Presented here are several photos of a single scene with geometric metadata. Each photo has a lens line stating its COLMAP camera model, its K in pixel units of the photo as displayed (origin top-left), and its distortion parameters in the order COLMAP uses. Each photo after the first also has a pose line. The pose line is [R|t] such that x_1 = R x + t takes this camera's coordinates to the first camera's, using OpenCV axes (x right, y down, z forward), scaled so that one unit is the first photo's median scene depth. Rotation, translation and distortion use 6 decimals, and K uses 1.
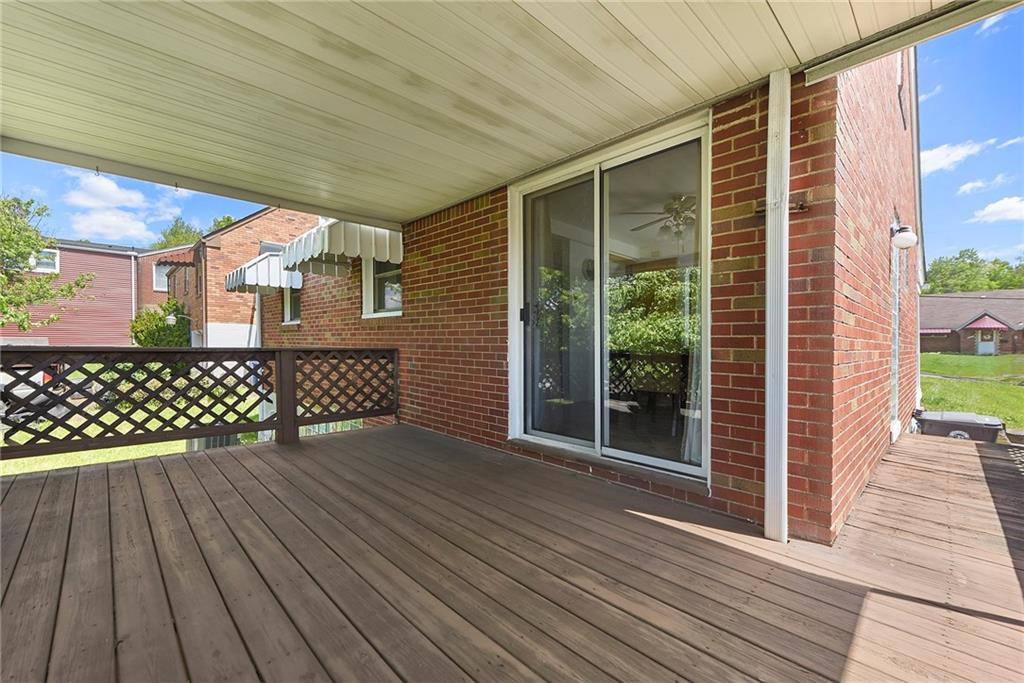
lens RADIAL K [[423.3, 0, 507.9], [0, 423.3, 346.2], [0, 0, 1]] dist [0.003654, -0.000081]
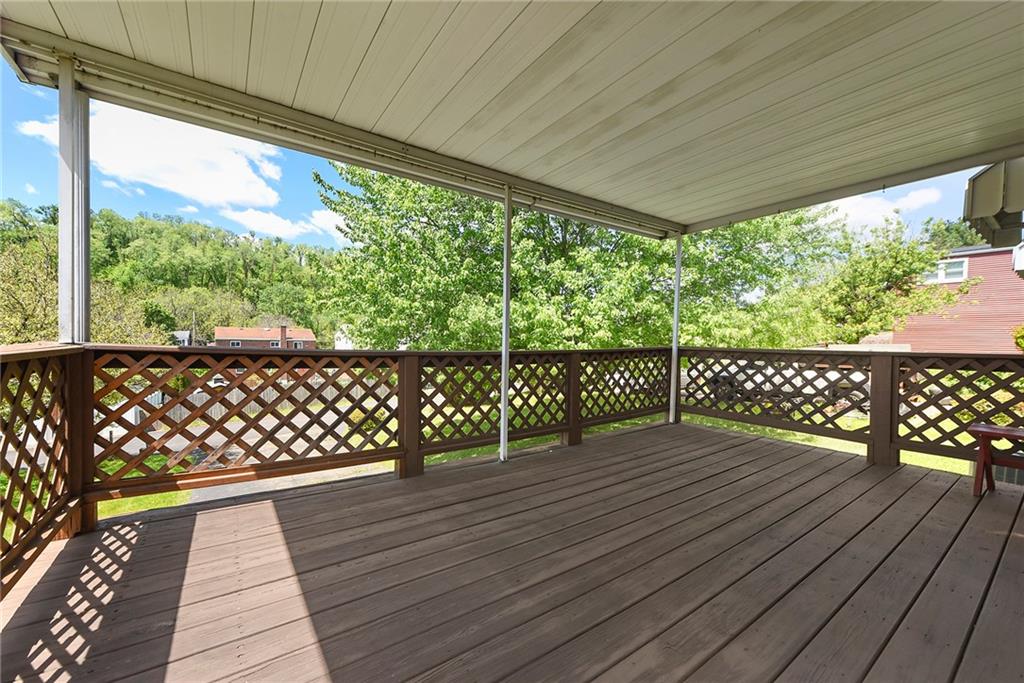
lens RADIAL K [[423.3, 0, 507.9], [0, 423.3, 346.2], [0, 0, 1]] dist [0.003654, -0.000081]
pose [[-0.176814, -0.001733, -0.984243, 0.543505], [-0.018531, 0.999827, 0.001568, 0.006428], [0.984070, 0.018516, -0.176816, 0.496870]]
